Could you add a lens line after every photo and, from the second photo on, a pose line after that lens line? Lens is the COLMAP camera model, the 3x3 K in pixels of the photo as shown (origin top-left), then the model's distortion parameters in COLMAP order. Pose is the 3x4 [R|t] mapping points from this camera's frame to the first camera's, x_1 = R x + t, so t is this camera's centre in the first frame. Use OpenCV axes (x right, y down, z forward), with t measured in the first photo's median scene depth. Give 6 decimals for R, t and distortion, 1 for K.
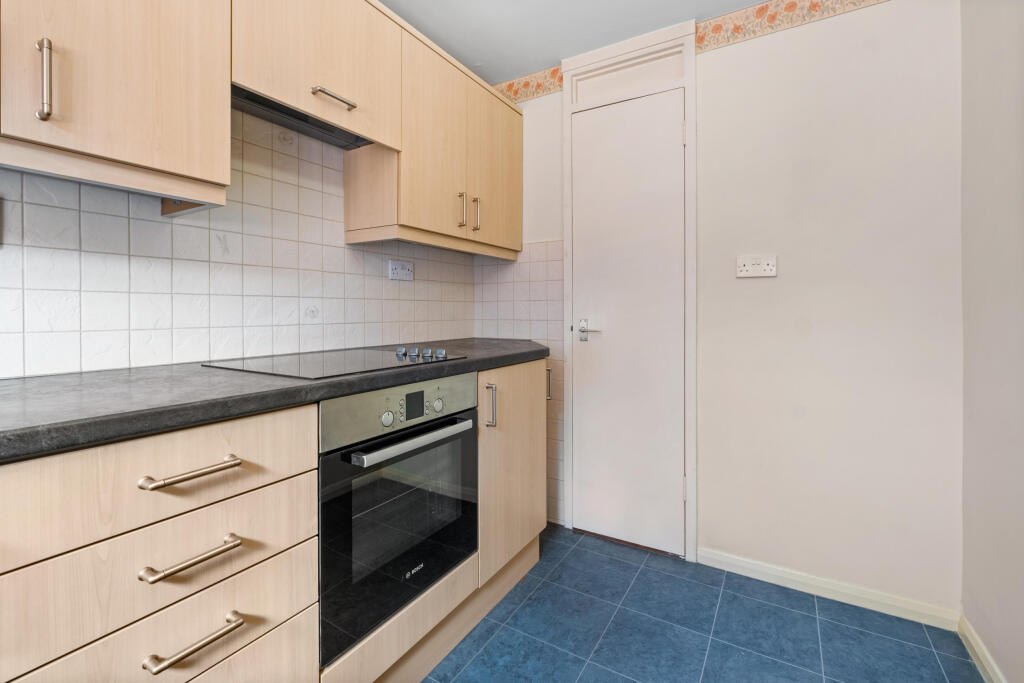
lens RADIAL K [[455.3, 0, 513.8], [0, 455.3, 311.9], [0, 0, 1]] dist [0.000691, 0.000268]
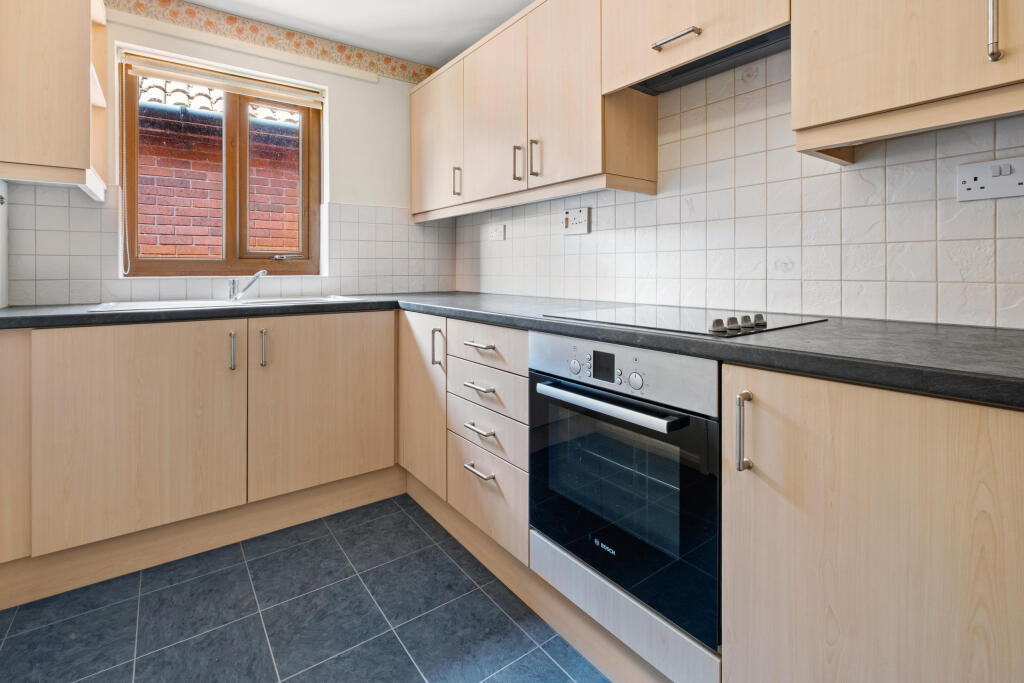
lens RADIAL K [[459.1, 0, 513.9], [0, 459.1, 271.7], [0, 0, 1]] dist [0.021399, -0.000082]
pose [[-0.376360, 0.015830, -0.926338, 0.574163], [0.007320, 0.999874, 0.014112, -0.001498], [0.926445, -0.001470, -0.376428, 0.959295]]
